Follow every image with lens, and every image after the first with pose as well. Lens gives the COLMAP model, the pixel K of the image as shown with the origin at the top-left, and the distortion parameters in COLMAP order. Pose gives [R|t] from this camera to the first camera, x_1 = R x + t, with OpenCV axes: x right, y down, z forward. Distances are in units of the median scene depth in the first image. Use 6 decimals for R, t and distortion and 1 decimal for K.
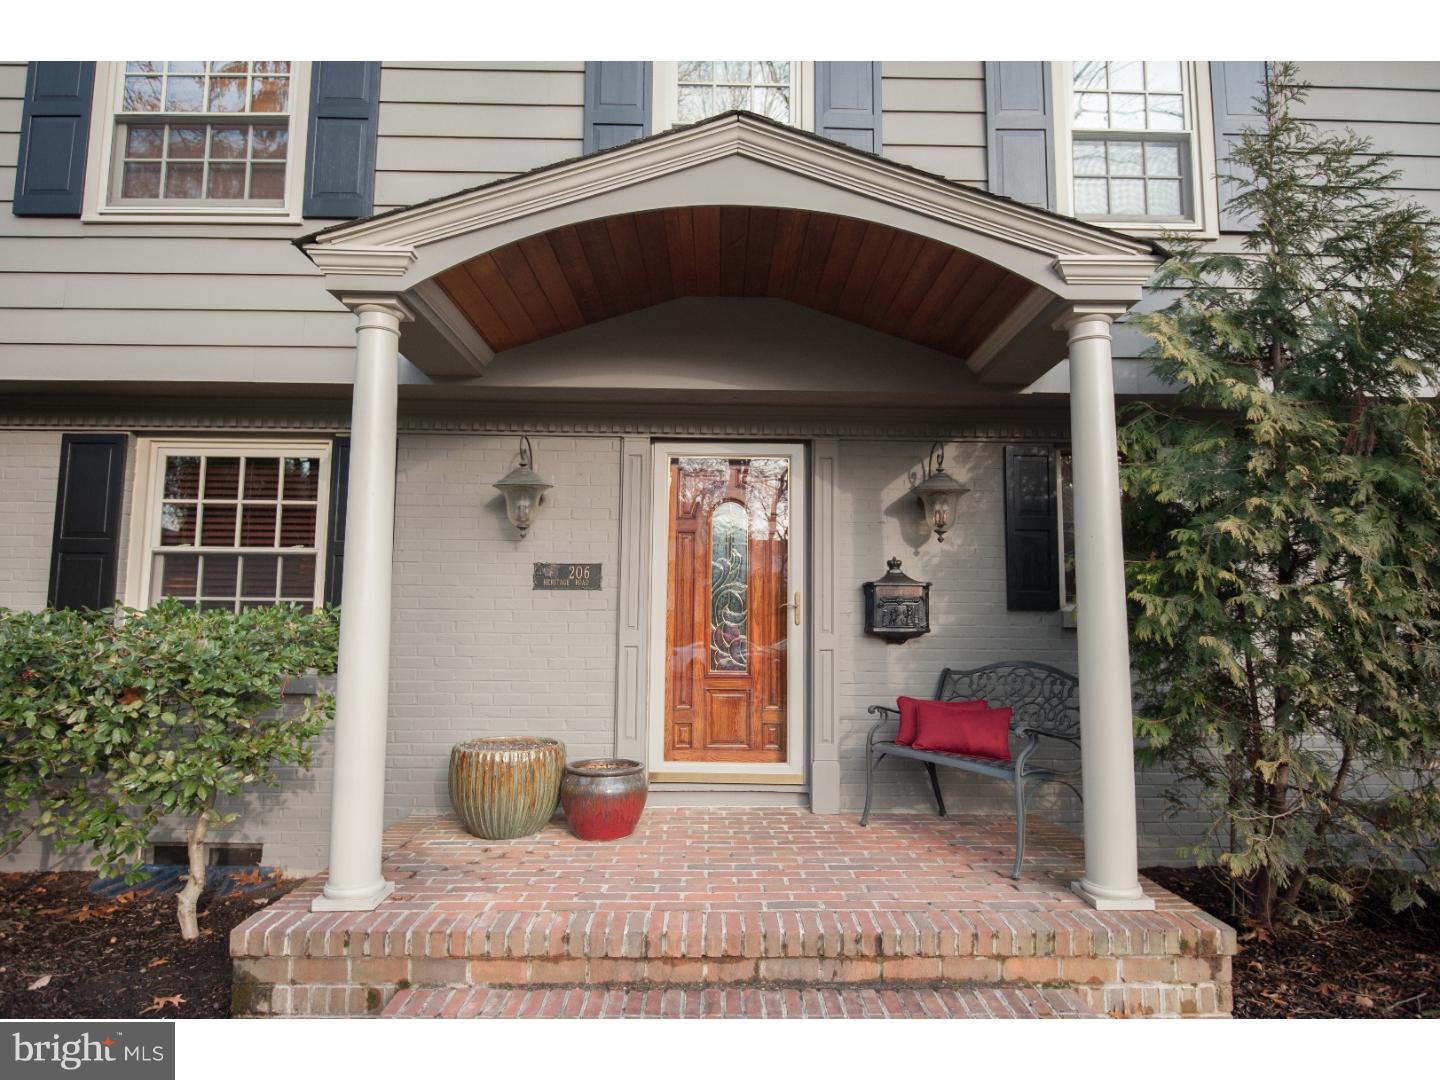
lens RADIAL K [[915.0, 0, 718.4], [0, 915.0, 543.7], [0, 0, 1]] dist [0.001303, -0.001624]
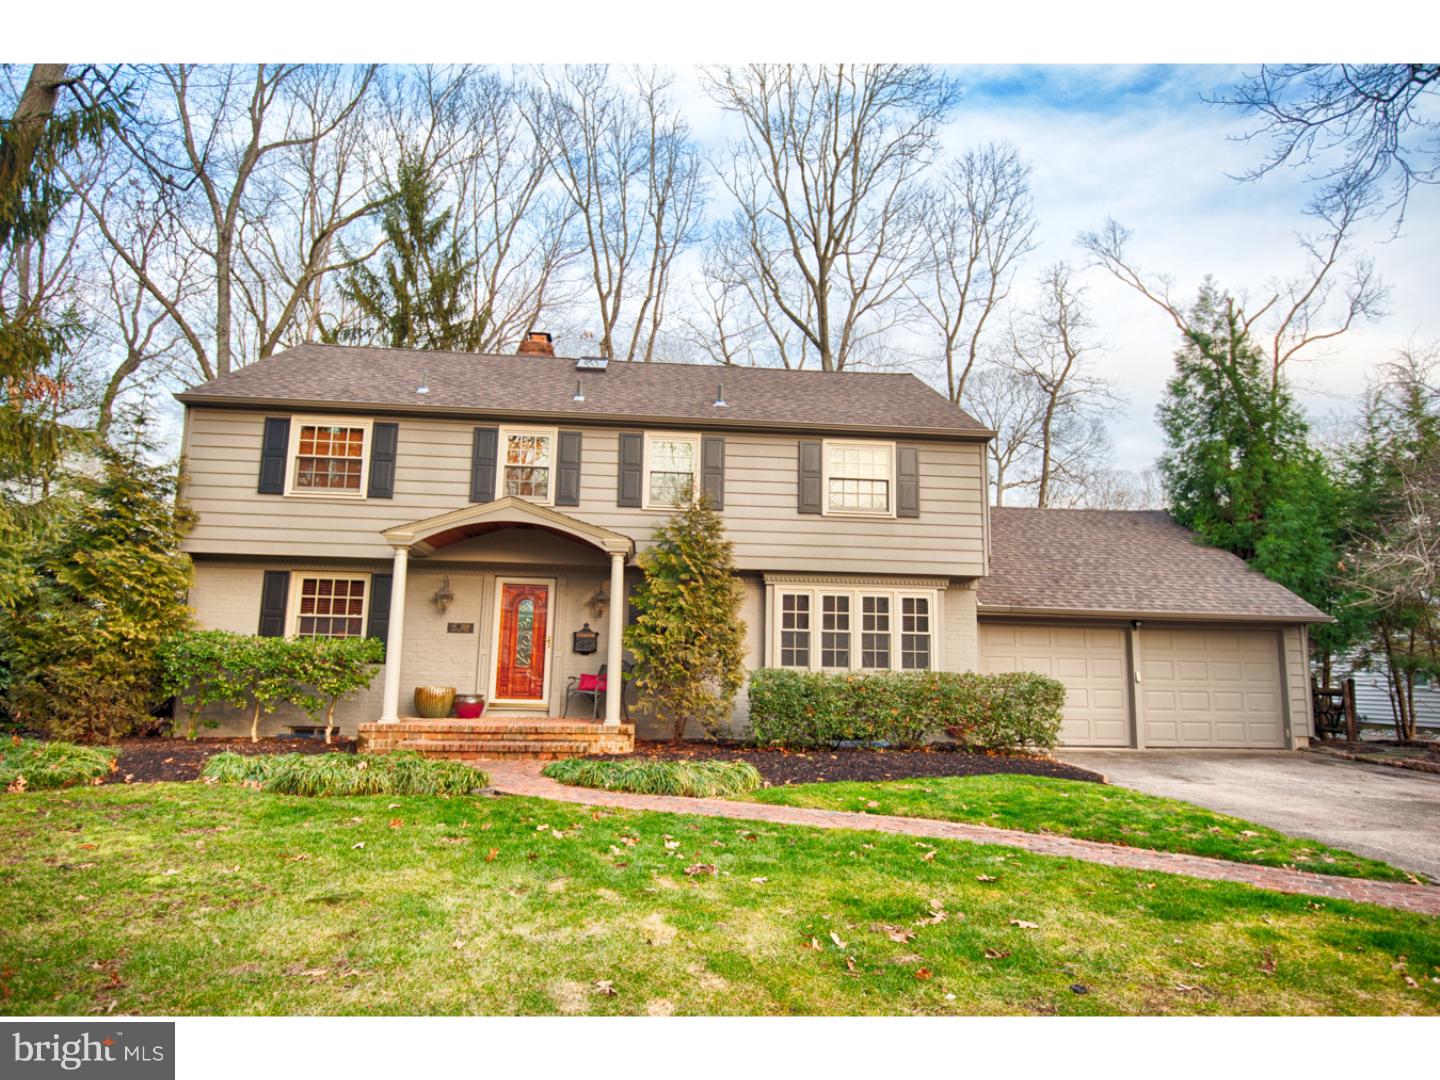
lens RADIAL K [[915.0, 0, 724.7], [0, 915.0, 533.9], [0, 0, 1]] dist [0.001303, -0.001624]
pose [[0.996499, 0.023231, 0.080311, 0.380630], [-0.018325, 0.997951, -0.061297, -0.088670], [-0.081570, 0.059611, 0.994883, -1.728264]]
